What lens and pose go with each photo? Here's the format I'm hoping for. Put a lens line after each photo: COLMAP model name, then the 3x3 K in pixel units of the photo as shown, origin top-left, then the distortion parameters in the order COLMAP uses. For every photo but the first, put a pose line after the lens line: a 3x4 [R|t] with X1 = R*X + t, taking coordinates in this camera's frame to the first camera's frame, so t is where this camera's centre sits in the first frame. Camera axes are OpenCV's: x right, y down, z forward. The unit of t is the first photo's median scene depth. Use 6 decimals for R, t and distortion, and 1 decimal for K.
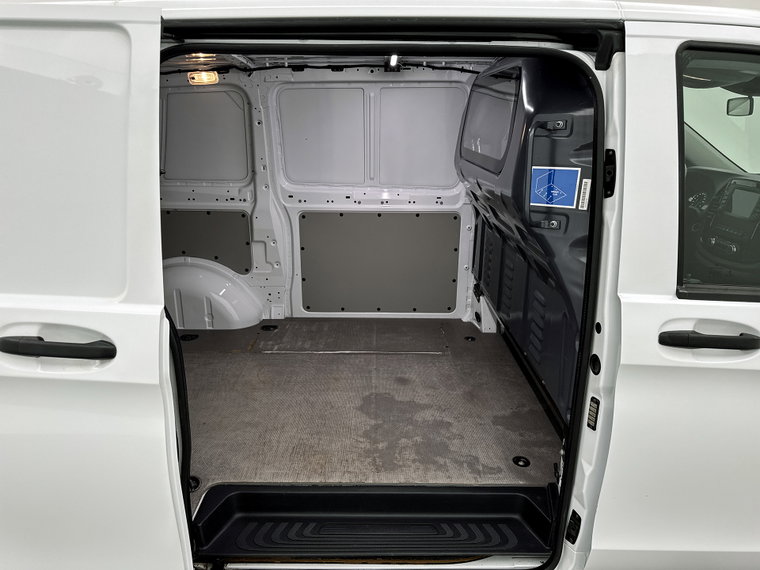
lens RADIAL K [[530.8, 0, 380.0], [0, 530.8, 285.0], [0, 0, 1]] dist [0.128178, -0.152987]
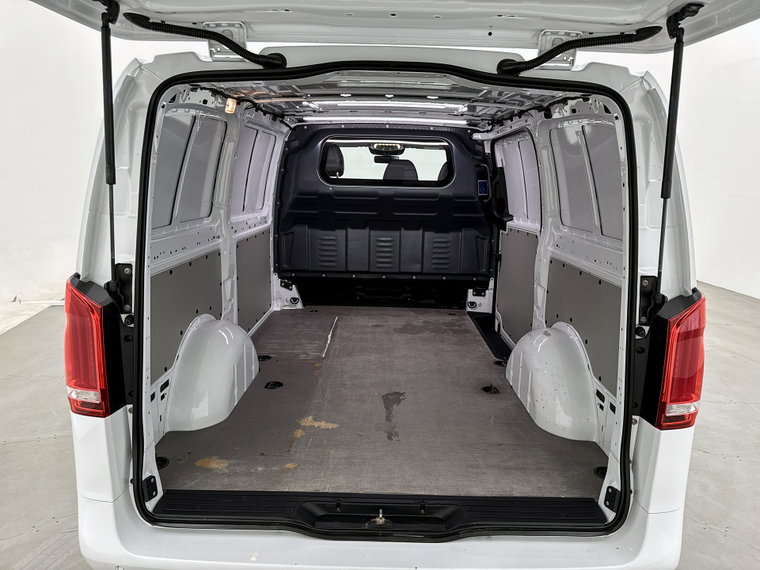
lens RADIAL K [[530.8, 0, 380.0], [0, 530.8, 285.0], [0, 0, 1]] dist [0.128178, -0.152987]
pose [[-0.000919, -0.196575, 0.980488, -1.225836], [0.274528, 0.942768, 0.189270, -0.189152], [-0.961579, 0.269346, 0.053099, 0.735511]]
